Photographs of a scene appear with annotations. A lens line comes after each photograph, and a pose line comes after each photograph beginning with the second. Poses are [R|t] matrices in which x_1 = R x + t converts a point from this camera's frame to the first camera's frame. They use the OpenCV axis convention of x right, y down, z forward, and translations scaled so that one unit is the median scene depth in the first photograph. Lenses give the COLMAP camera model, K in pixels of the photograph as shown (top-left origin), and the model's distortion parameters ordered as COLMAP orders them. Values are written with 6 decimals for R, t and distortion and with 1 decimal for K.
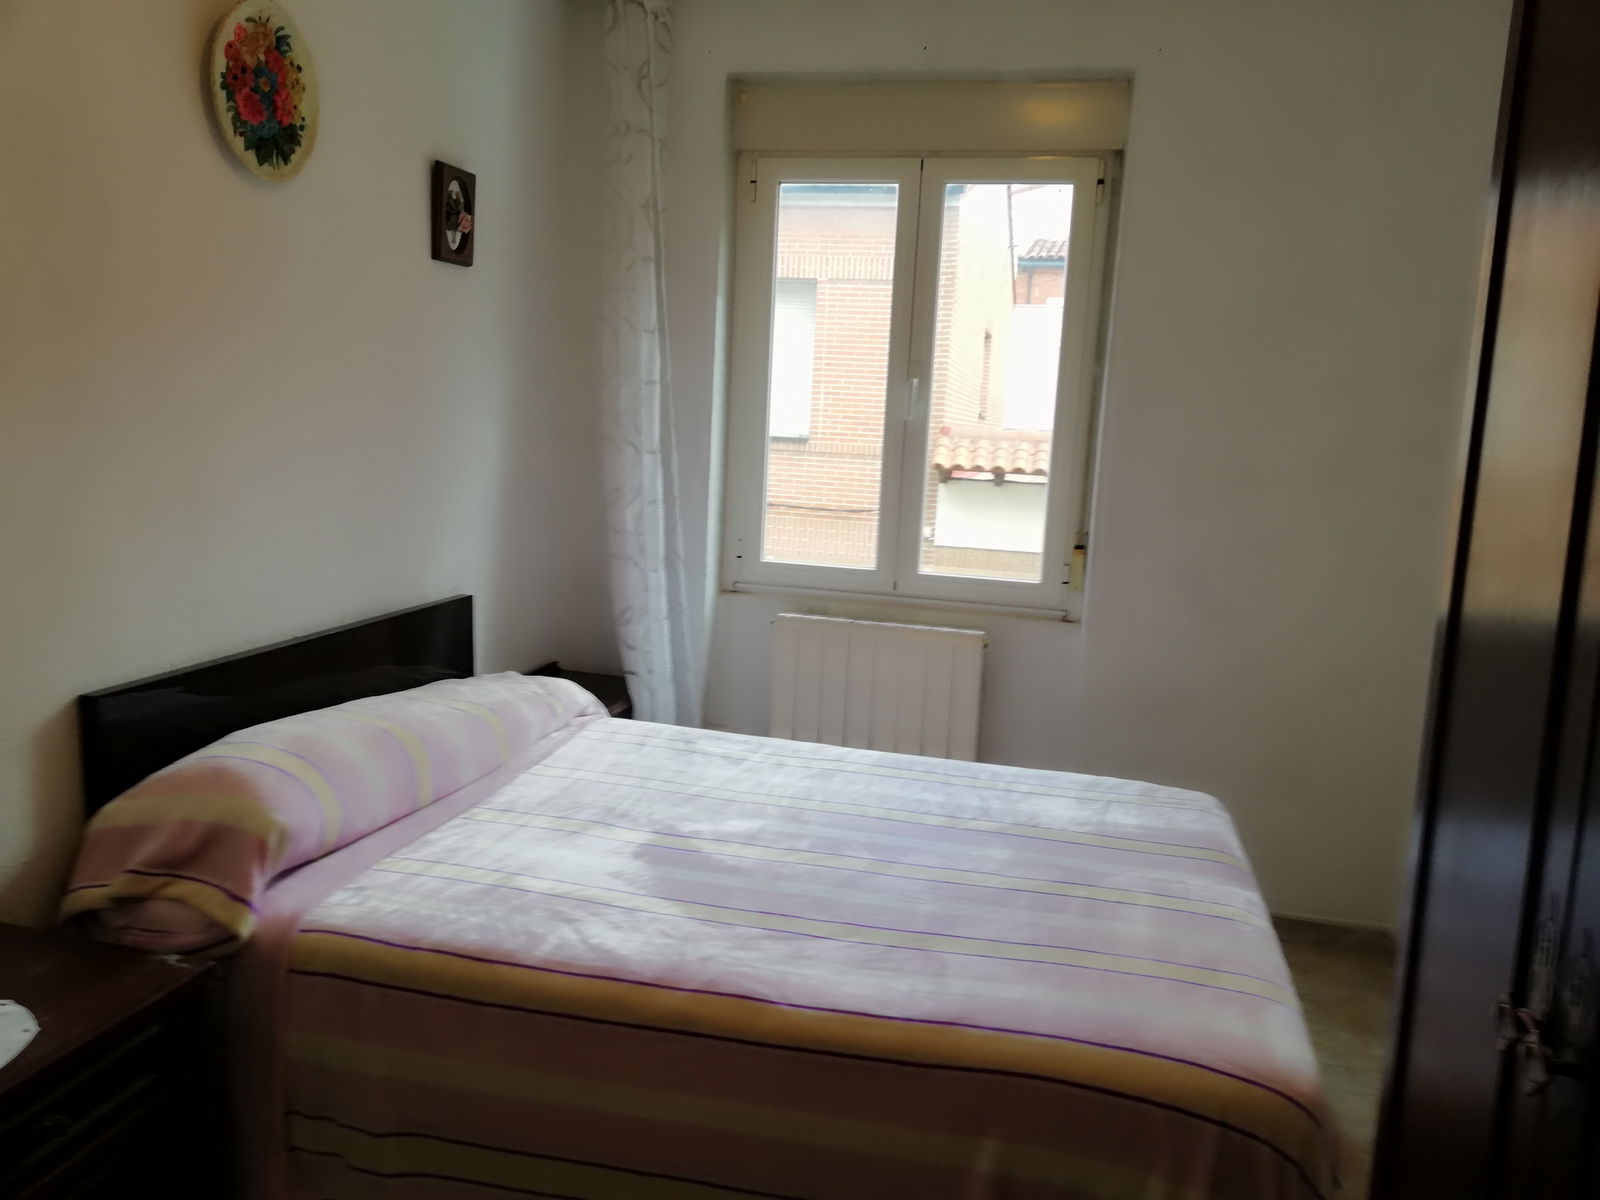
lens RADIAL K [[1217.8, 0, 809.6], [0, 1217.8, 596.3], [0, 0, 1]] dist [0.019842, -0.001952]
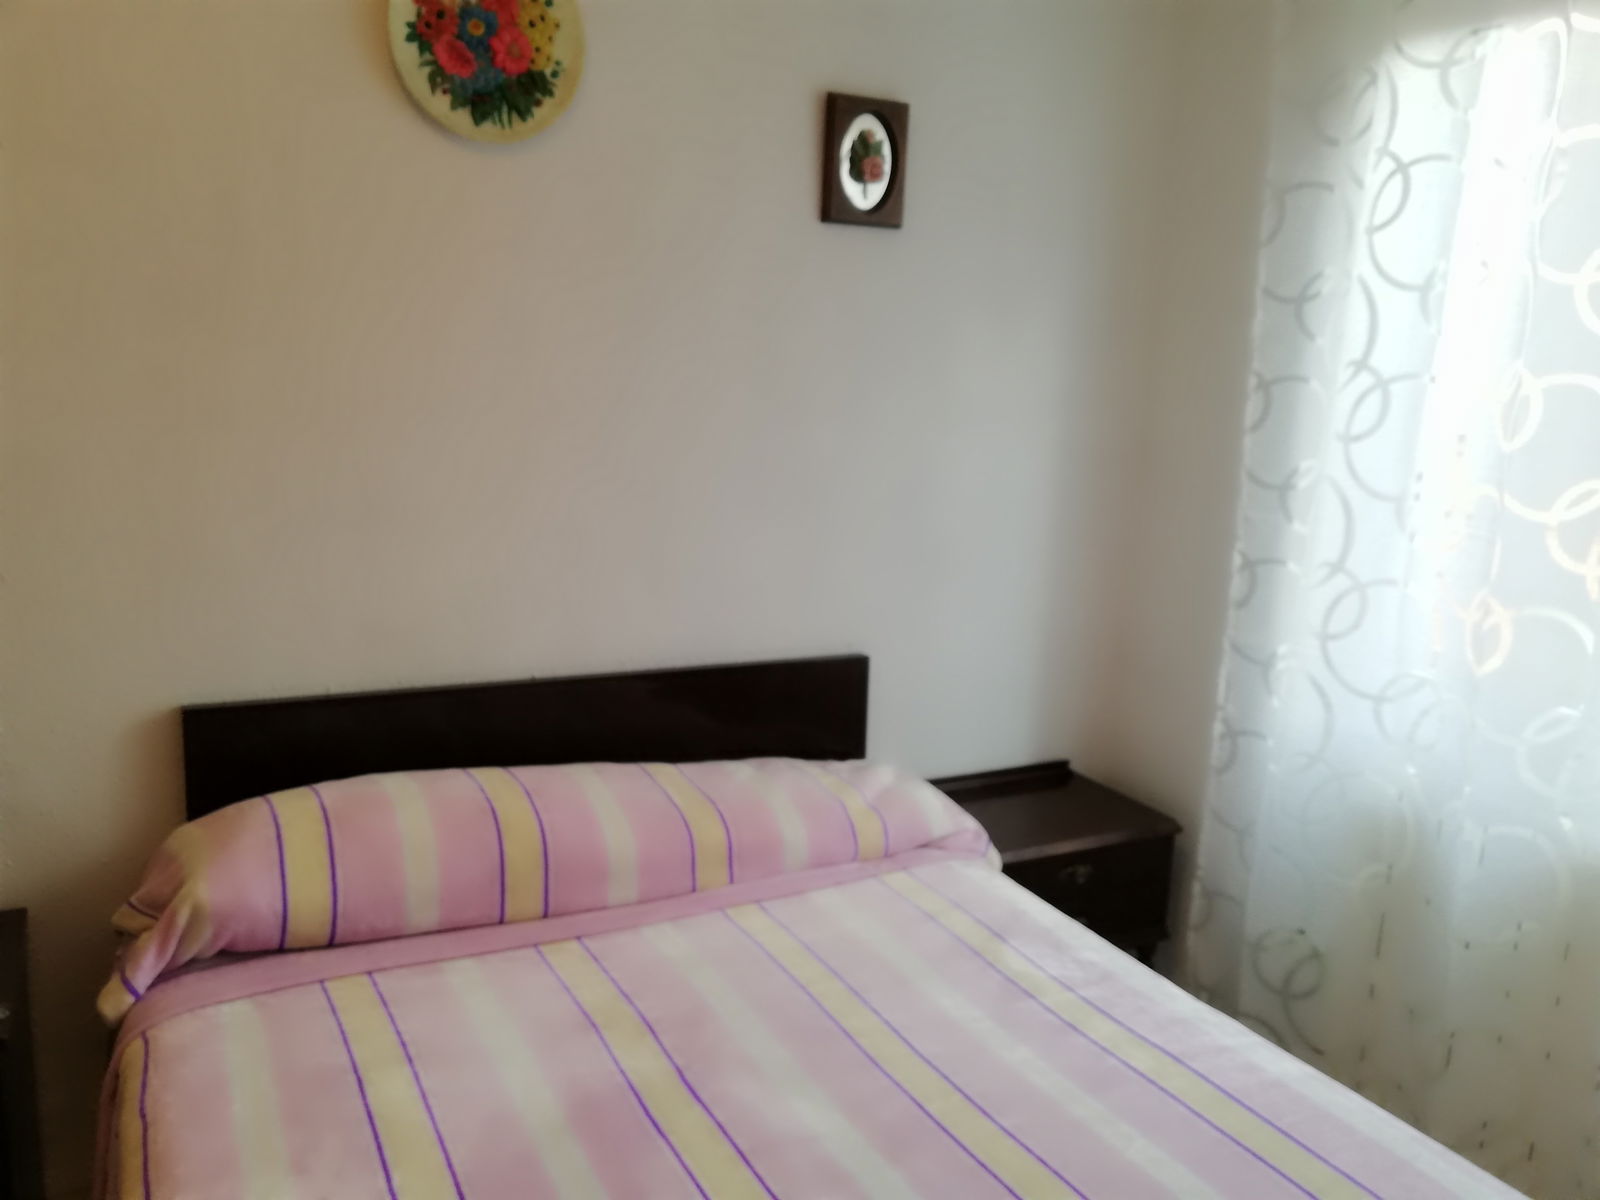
lens RADIAL K [[1217.8, 0, 809.6], [0, 1217.8, 596.3], [0, 0, 1]] dist [0.019842, -0.001952]
pose [[0.646638, 0.103254, -0.755776, 0.377187], [-0.119122, 0.992309, 0.033649, -0.081285], [0.753438, 0.068271, 0.653965, 0.633281]]
